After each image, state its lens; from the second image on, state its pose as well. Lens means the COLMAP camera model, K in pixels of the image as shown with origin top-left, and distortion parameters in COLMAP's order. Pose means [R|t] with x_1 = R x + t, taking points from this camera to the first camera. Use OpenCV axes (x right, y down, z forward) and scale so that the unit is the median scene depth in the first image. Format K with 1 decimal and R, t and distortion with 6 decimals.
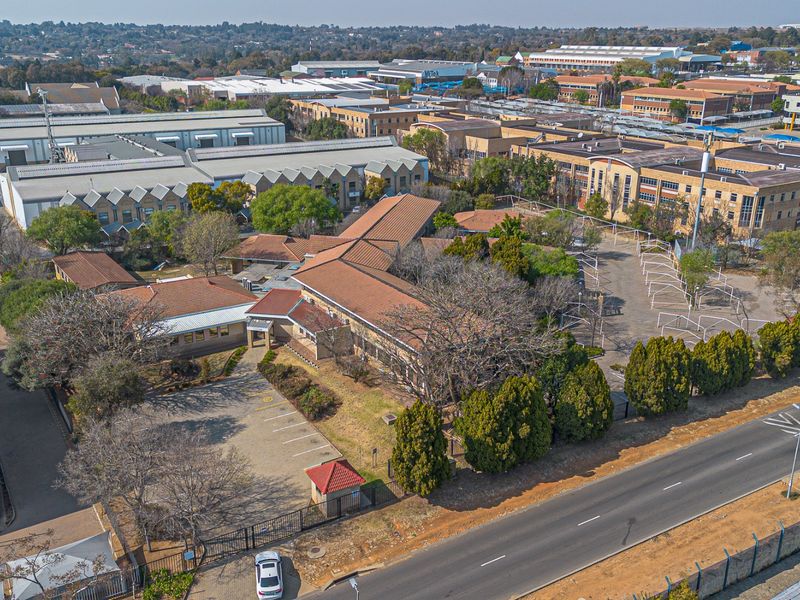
lens RADIAL K [[755.5, 0, 400.0], [0, 755.5, 300.0], [0, 0, 1]] dist [0.069718, -0.080533]
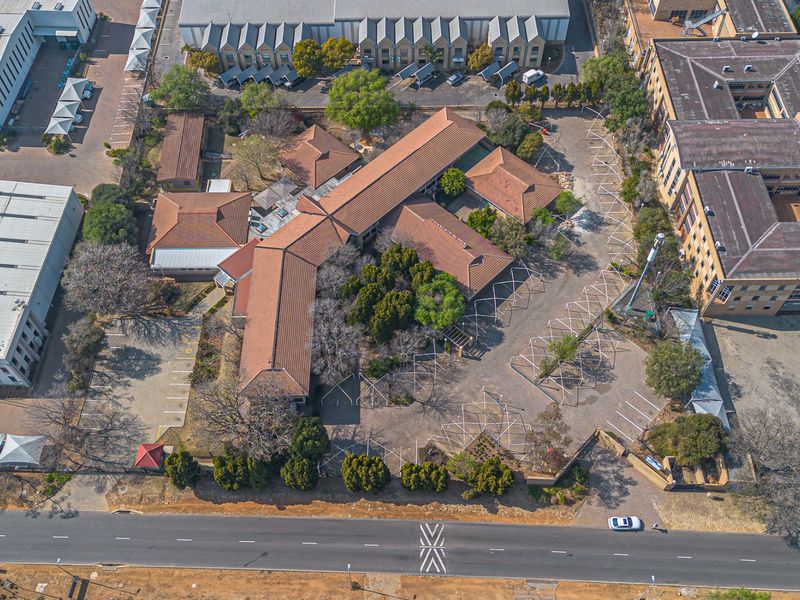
lens RADIAL K [[755.5, 0, 400.0], [0, 755.5, 300.0], [0, 0, 1]] dist [0.069718, -0.080533]
pose [[0.845237, 0.432610, -0.313724, 0.589171], [-0.158612, 0.763704, 0.625778, -0.910452], [0.510310, -0.479170, 0.714128, 0.096198]]
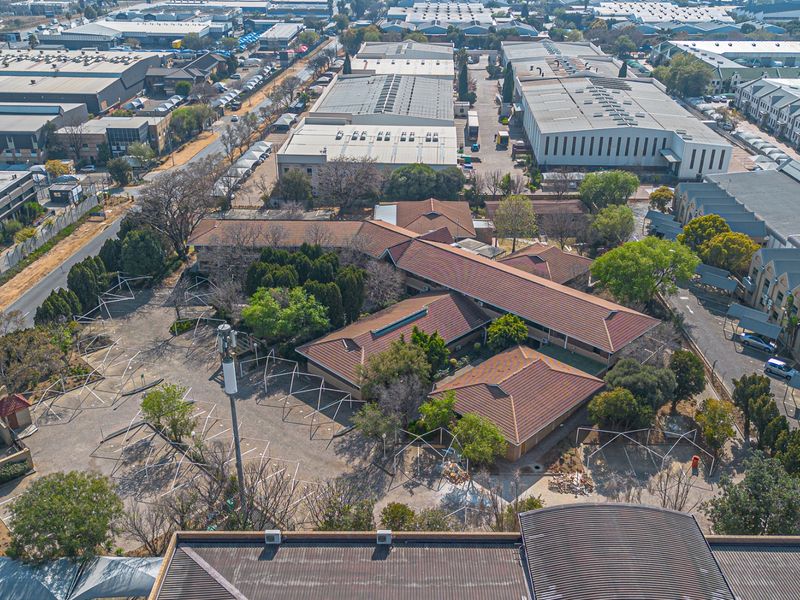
lens RADIAL K [[755.5, 0, 400.0], [0, 755.5, 300.0], [0, 0, 1]] dist [0.069718, -0.080533]
pose [[-0.547305, 0.354580, -0.758110, 0.912226], [-0.285823, 0.772170, 0.567502, -0.700762], [0.786615, 0.527281, -0.321265, 1.578705]]
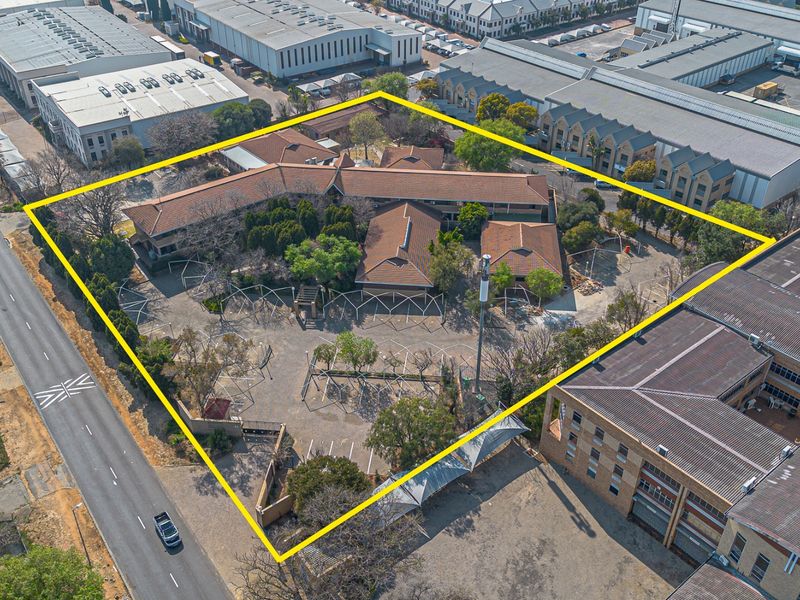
lens RADIAL K [[755.5, 0, 400.0], [0, 755.5, 300.0], [0, 0, 1]] dist [0.069718, -0.080533]
pose [[0.113507, 0.559194, -0.821230, 1.294918], [-0.329138, 0.801062, 0.499969, -0.660796], [0.937435, 0.213548, 0.274978, 0.917926]]
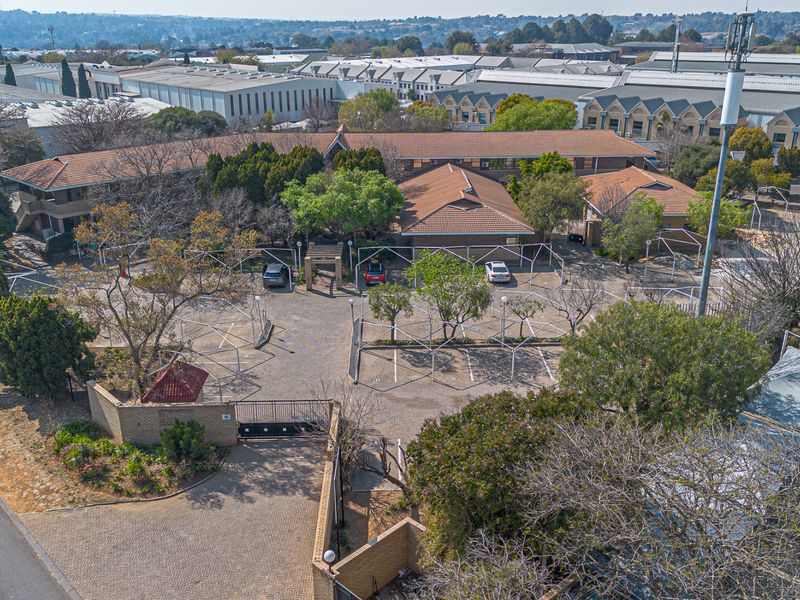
lens RADIAL K [[755.5, 0, 400.0], [0, 755.5, 300.0], [0, 0, 1]] dist [0.069718, -0.080533]
pose [[0.228739, 0.324964, -0.917647, 0.948999], [-0.313186, 0.917090, 0.246700, -0.164282], [0.921734, 0.230965, 0.311549, 0.966594]]
